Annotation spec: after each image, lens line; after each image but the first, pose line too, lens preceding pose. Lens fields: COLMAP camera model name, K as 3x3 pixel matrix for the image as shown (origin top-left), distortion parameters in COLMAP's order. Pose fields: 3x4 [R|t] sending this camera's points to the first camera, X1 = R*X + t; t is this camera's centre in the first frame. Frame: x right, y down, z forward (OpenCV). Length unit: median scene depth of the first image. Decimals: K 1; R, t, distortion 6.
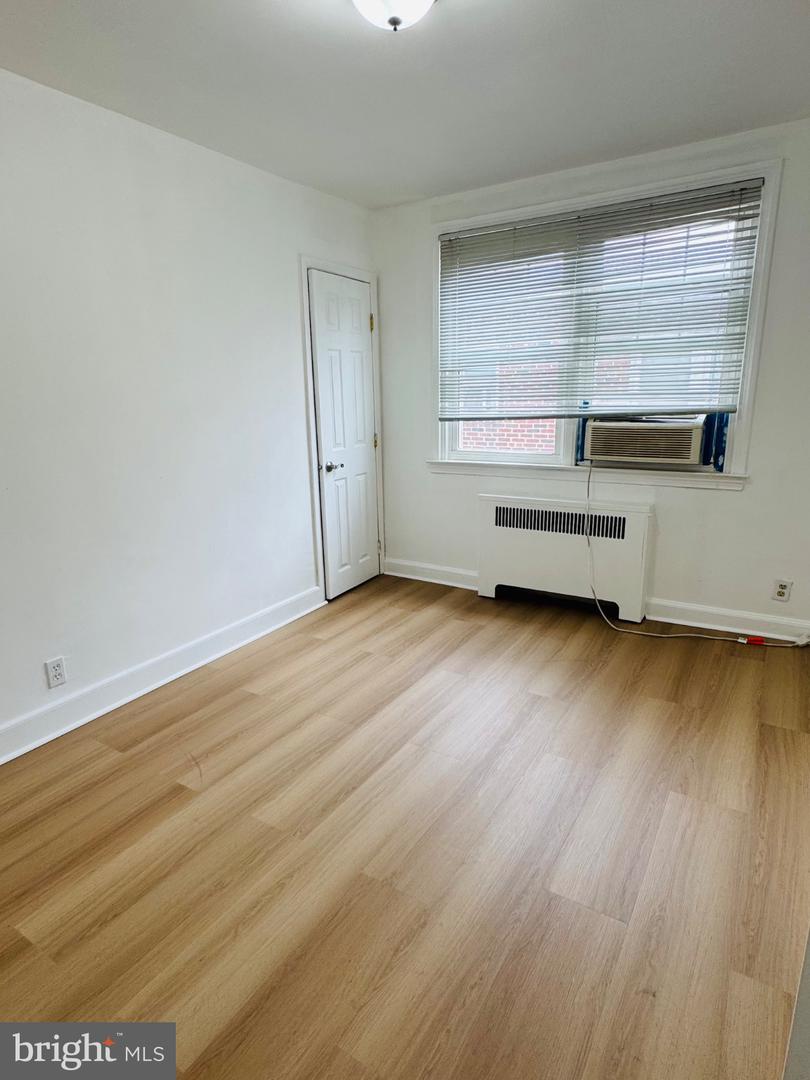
lens RADIAL K [[594.2, 0, 403.4], [0, 594.2, 539.5], [0, 0, 1]] dist [0.000437, -0.000001]
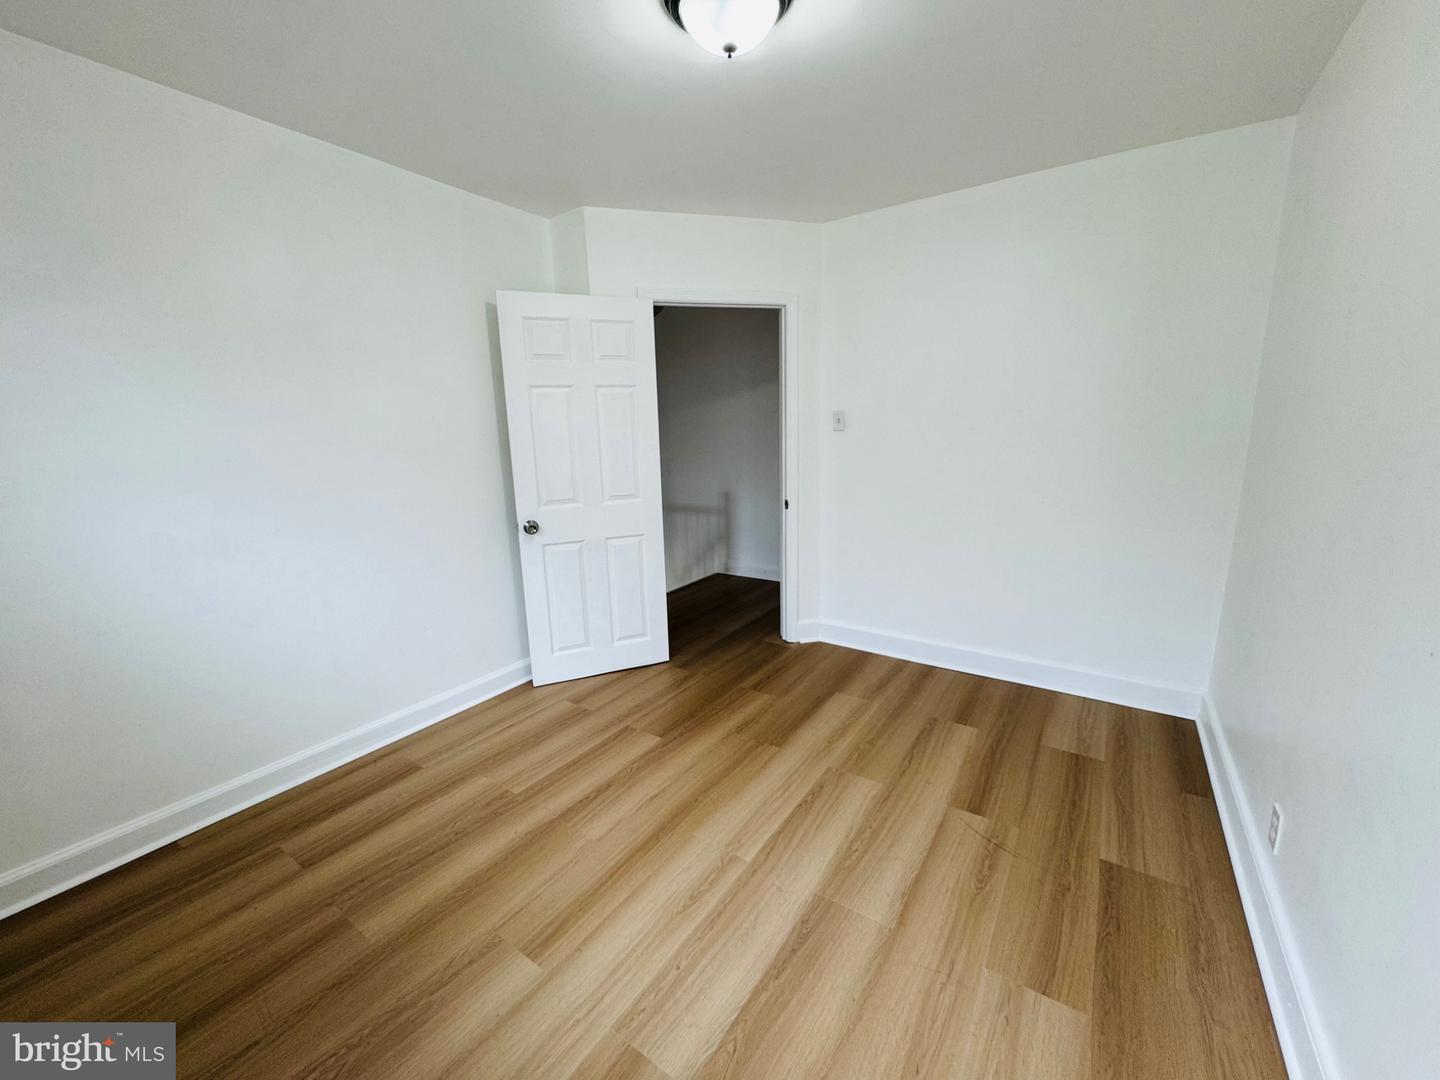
lens RADIAL K [[590.4, 0, 717.9], [0, 590.4, 544.5], [0, 0, 1]] dist [0.000943, 0.000035]
pose [[-0.998329, 0.040494, 0.041223, 0.000187], [0.054380, 0.899661, 0.433190, -0.431319], [-0.019545, 0.434708, -0.900359, 1.650997]]
